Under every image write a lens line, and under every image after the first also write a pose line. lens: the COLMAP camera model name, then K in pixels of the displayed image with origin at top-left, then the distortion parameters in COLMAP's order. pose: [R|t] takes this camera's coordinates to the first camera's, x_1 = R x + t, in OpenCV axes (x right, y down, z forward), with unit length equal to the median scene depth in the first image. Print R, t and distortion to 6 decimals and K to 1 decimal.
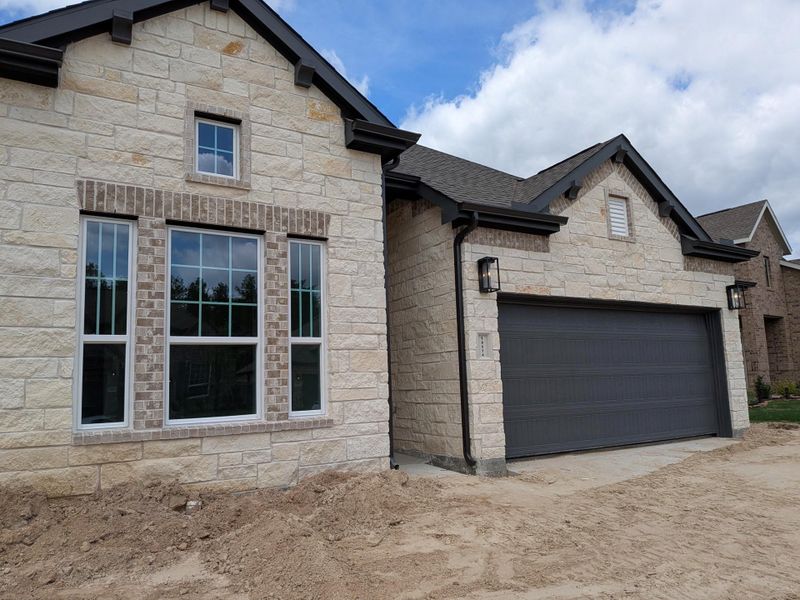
lens RADIAL K [[533.5, 0, 398.2], [0, 533.5, 316.4], [0, 0, 1]] dist [0.044738, -0.000305]
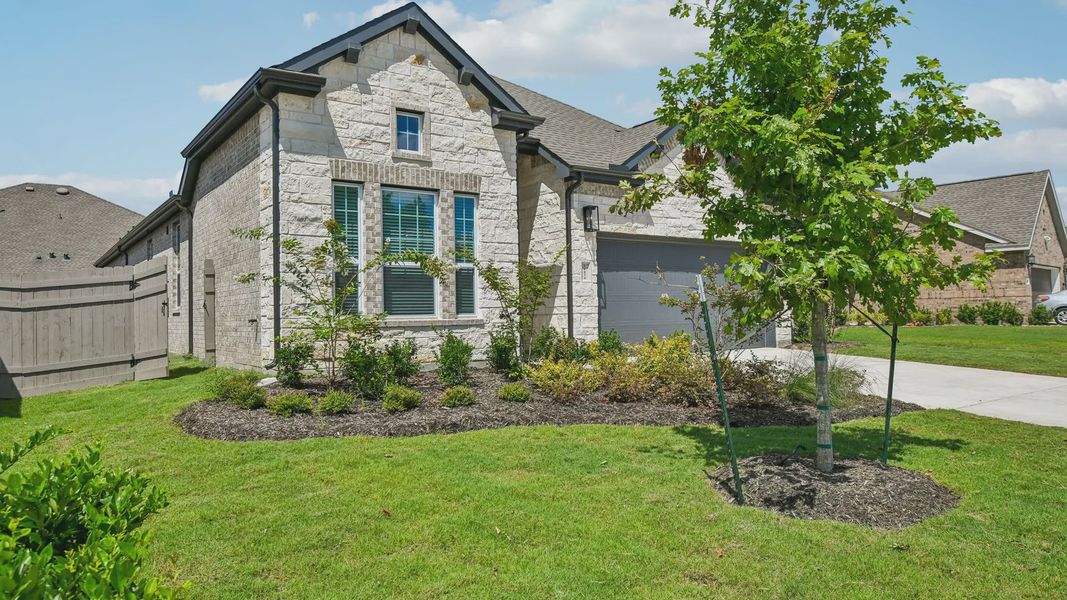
lens RADIAL K [[520.5, 0, 531.6], [0, 520.5, 292.6], [0, 0, 1]] dist [-0.001394, -0.013439]
pose [[0.997962, 0.012353, 0.062608, -0.079718], [-0.018121, 0.995555, 0.092422, -0.015549], [-0.061188, -0.093368, 0.993750, -0.418375]]
